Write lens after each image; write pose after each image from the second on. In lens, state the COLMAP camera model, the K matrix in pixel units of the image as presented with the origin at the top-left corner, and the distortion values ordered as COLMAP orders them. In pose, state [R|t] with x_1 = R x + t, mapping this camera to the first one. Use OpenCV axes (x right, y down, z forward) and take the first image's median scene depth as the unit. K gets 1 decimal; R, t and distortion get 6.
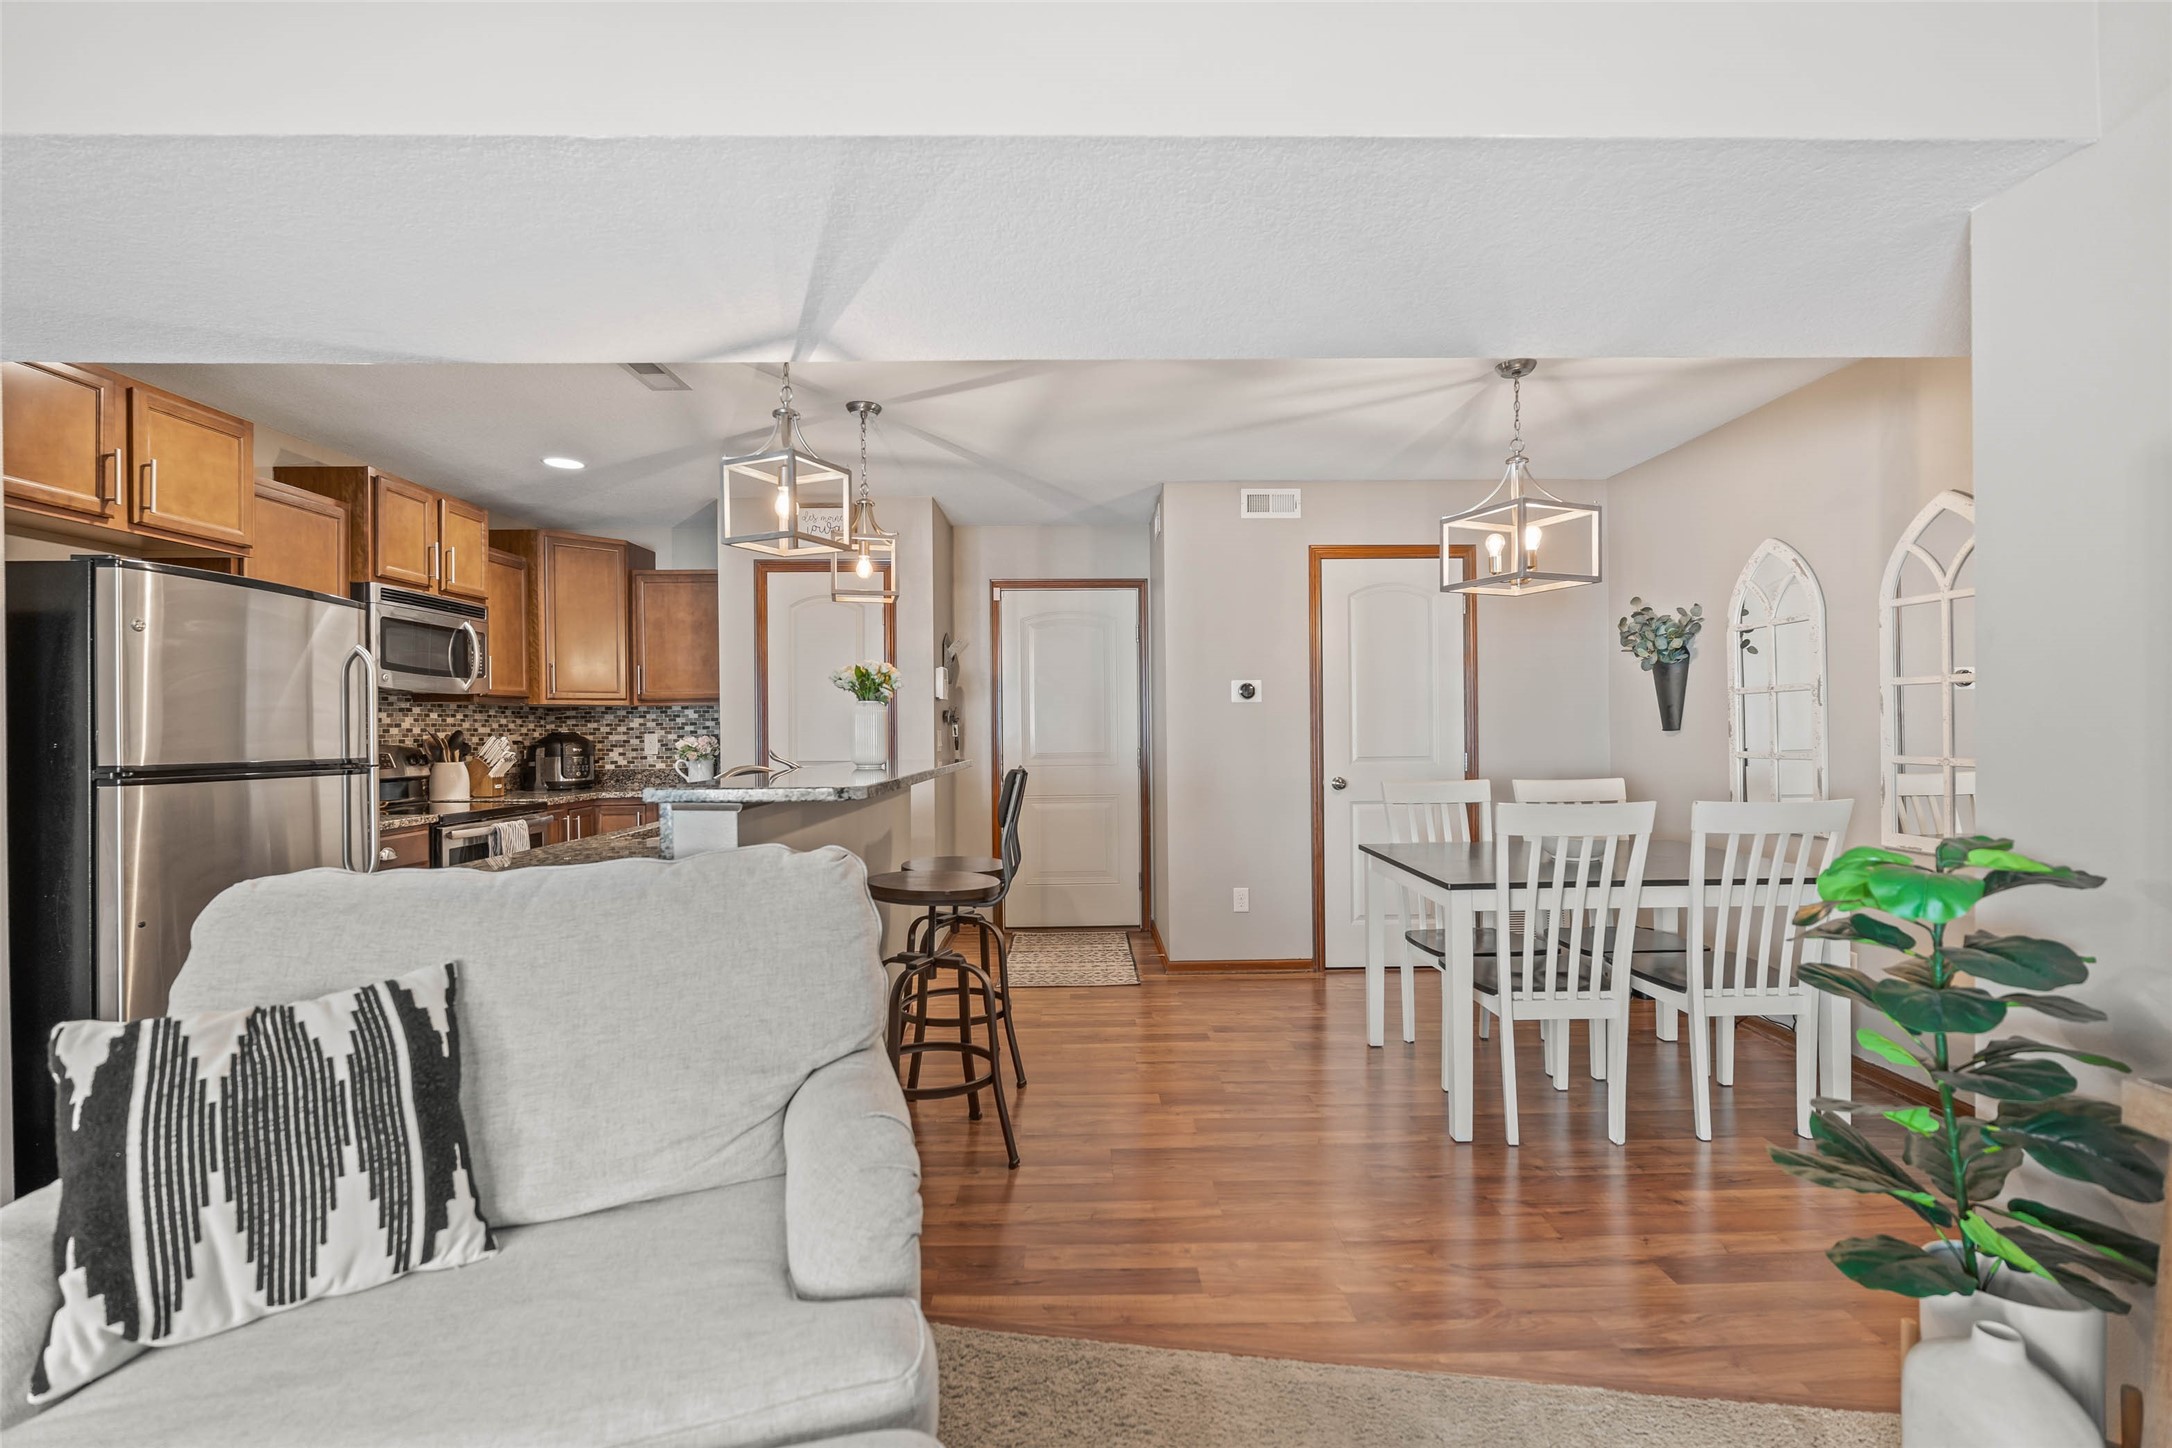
lens RADIAL K [[952.7, 0, 1083.4], [0, 952.7, 737.1], [0, 0, 1]] dist [-0.003939, 0.000089]
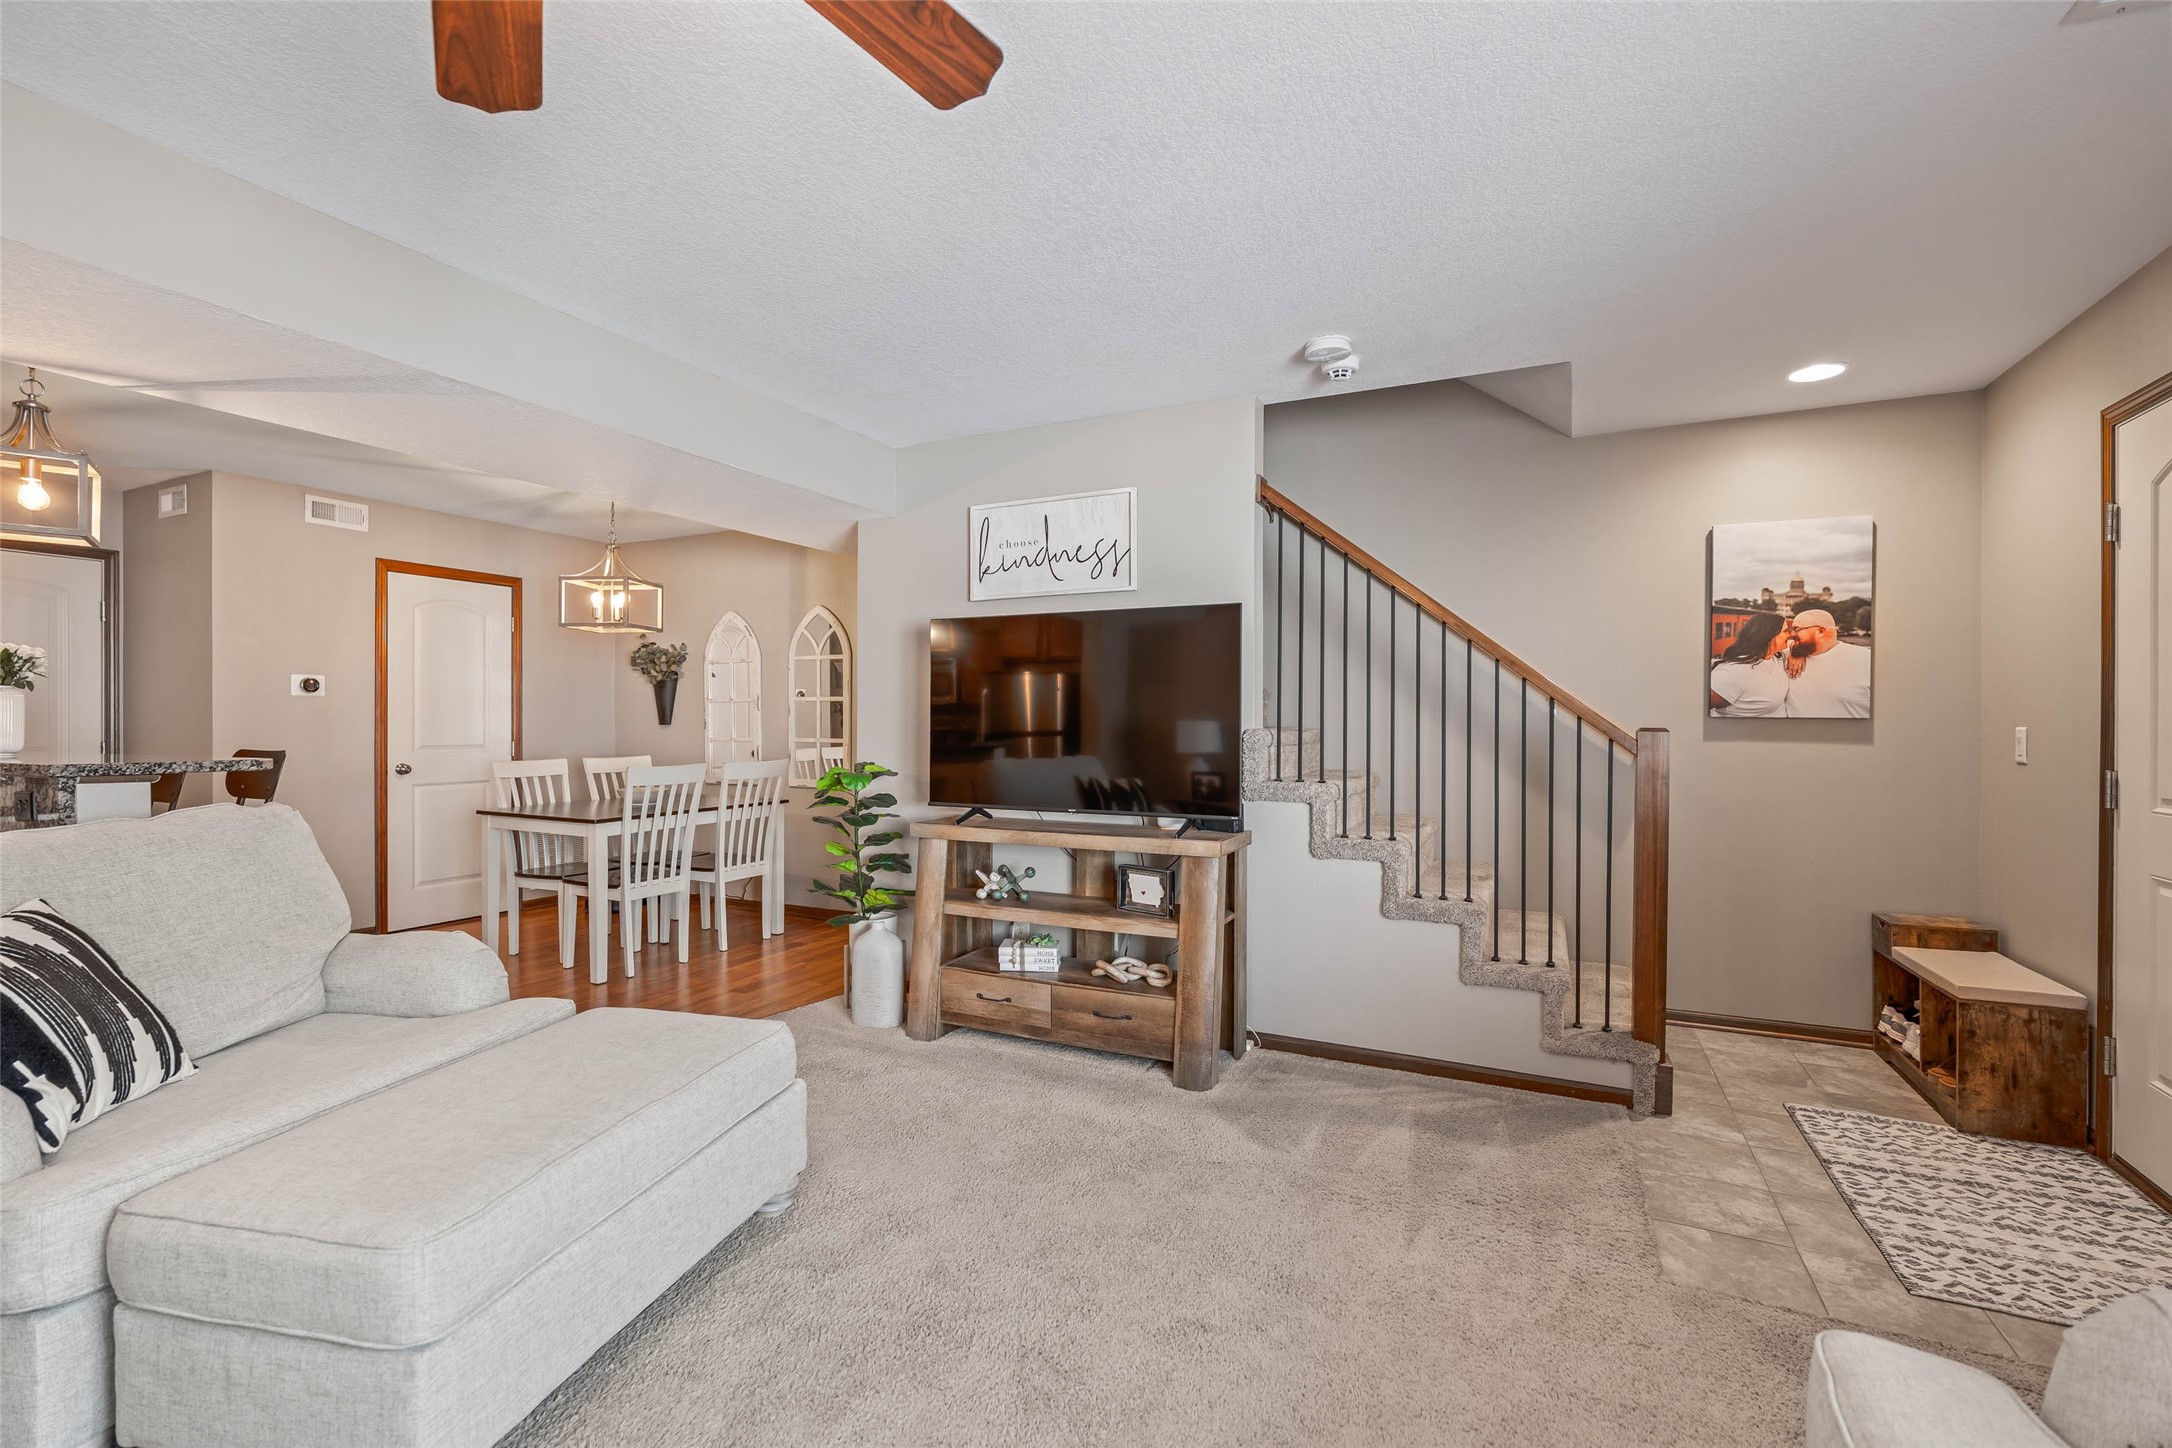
lens RADIAL K [[952.7, 0, 1088.8], [0, 952.7, 726.3], [0, 0, 1]] dist [-0.003939, 0.000089]
pose [[0.458626, 0.006388, 0.888607, -0.635287], [0.001827, 0.999965, -0.008132, 0.013412], [-0.888628, 0.005353, 0.458598, -0.440885]]
